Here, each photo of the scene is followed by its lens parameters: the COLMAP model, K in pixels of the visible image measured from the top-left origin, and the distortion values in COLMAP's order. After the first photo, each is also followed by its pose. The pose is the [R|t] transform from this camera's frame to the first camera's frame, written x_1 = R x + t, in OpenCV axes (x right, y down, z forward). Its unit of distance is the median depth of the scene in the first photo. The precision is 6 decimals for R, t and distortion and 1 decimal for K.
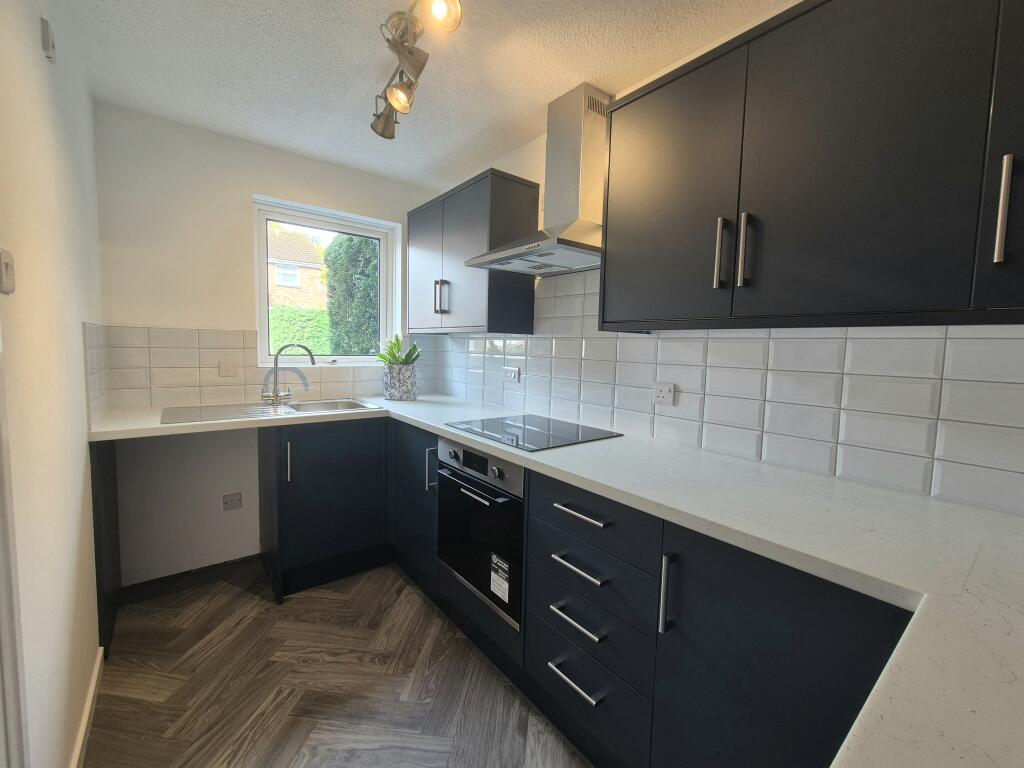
lens RADIAL K [[417.5, 0, 501.4], [0, 417.5, 379.1], [0, 0, 1]] dist [0.003975, 0.000454]
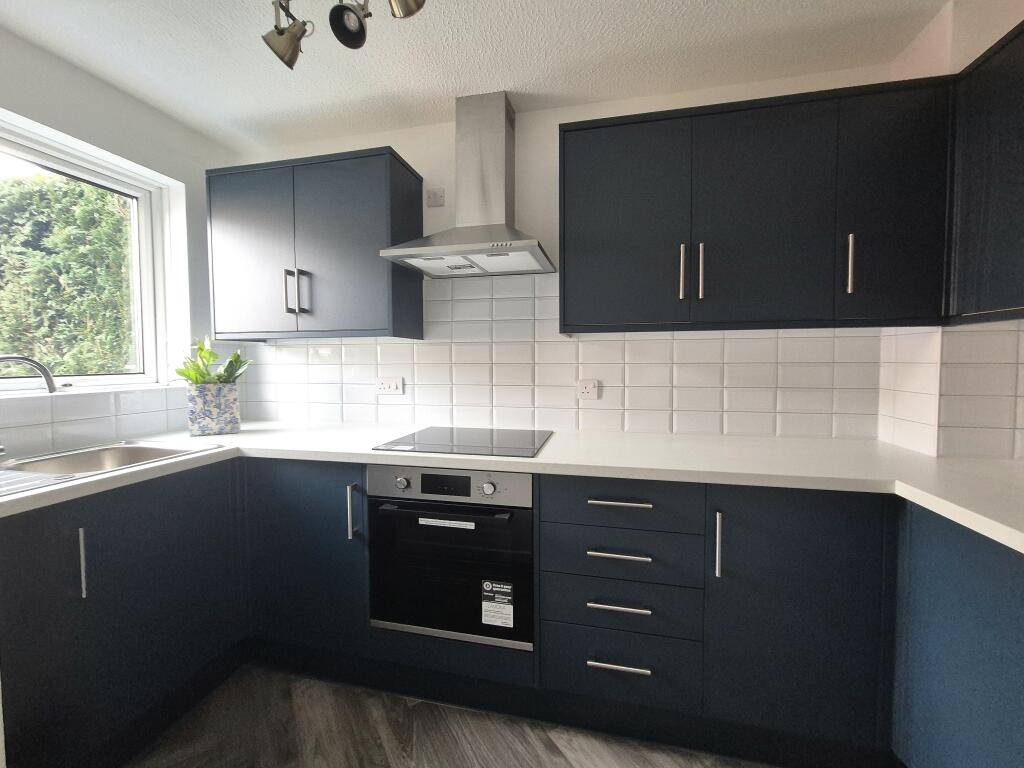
lens RADIAL K [[417.5, 0, 506.8], [0, 417.5, 381.0], [0, 0, 1]] dist [0.003975, 0.000454]
pose [[0.786427, -0.058252, 0.614930, -0.415082], [0.073611, 0.997287, 0.000333, -0.004139], [-0.613281, 0.045004, 0.788582, 0.202810]]
